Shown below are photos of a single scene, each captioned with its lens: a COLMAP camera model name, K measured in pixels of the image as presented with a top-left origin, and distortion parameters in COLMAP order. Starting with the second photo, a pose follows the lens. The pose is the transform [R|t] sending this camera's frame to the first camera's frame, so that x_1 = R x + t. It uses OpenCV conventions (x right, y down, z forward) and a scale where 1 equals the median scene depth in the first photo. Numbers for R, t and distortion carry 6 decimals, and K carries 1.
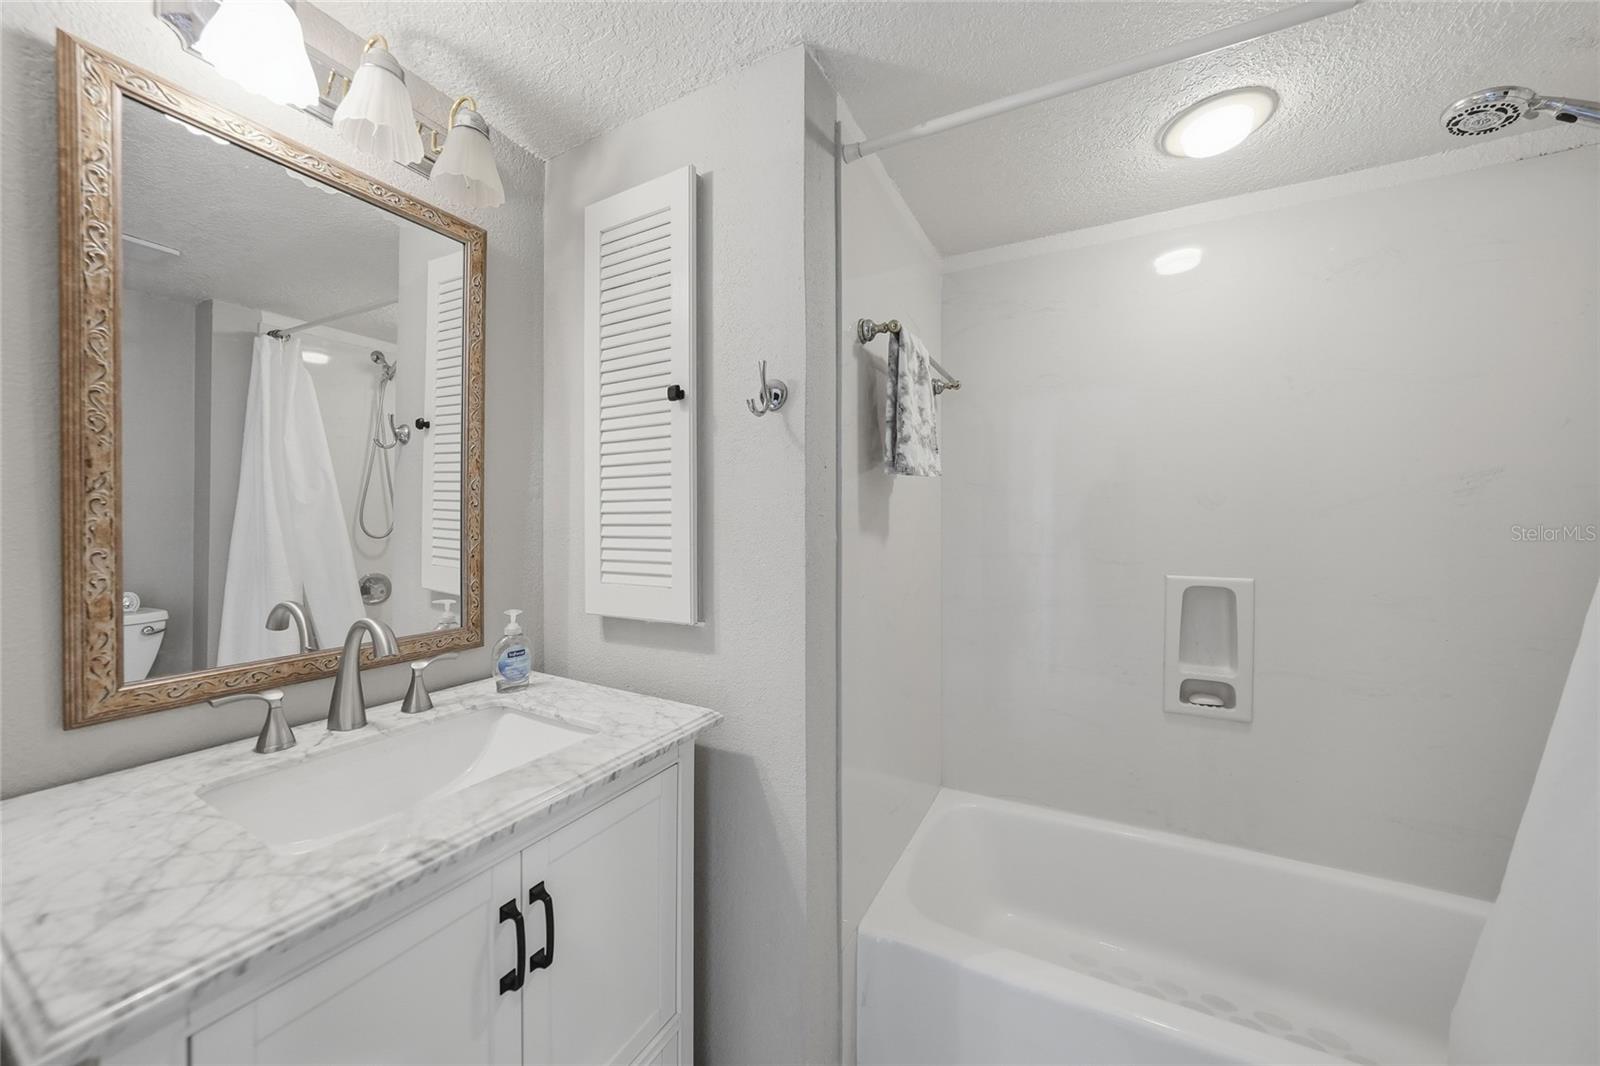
lens RADIAL K [[563.7, 0, 805.3], [0, 563.7, 529.9], [0, 0, 1]] dist [-0.032148, 0.005090]
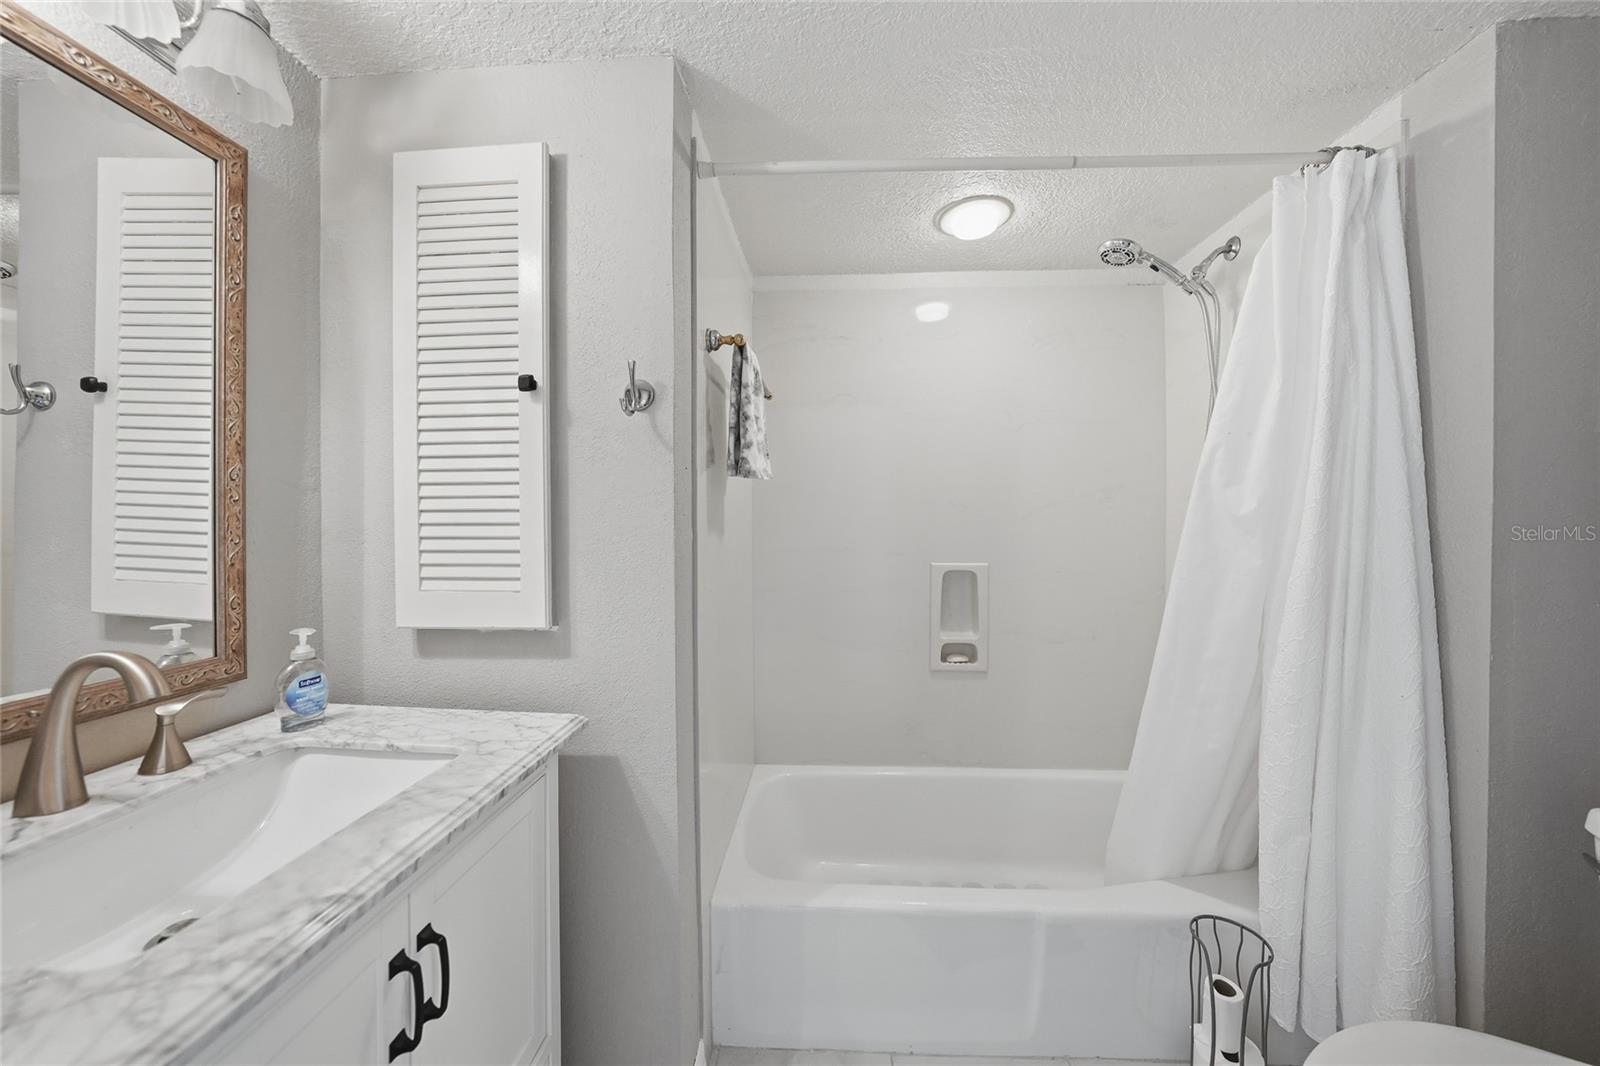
lens RADIAL K [[563.7, 0, 799.6], [0, 563.7, 533.6], [0, 0, 1]] dist [-0.032148, 0.005090]
pose [[0.905101, -0.009521, 0.425091, -0.209540], [0.005730, 0.999932, 0.010196, 0.000262], [-0.425159, -0.006793, 0.905093, -0.035019]]
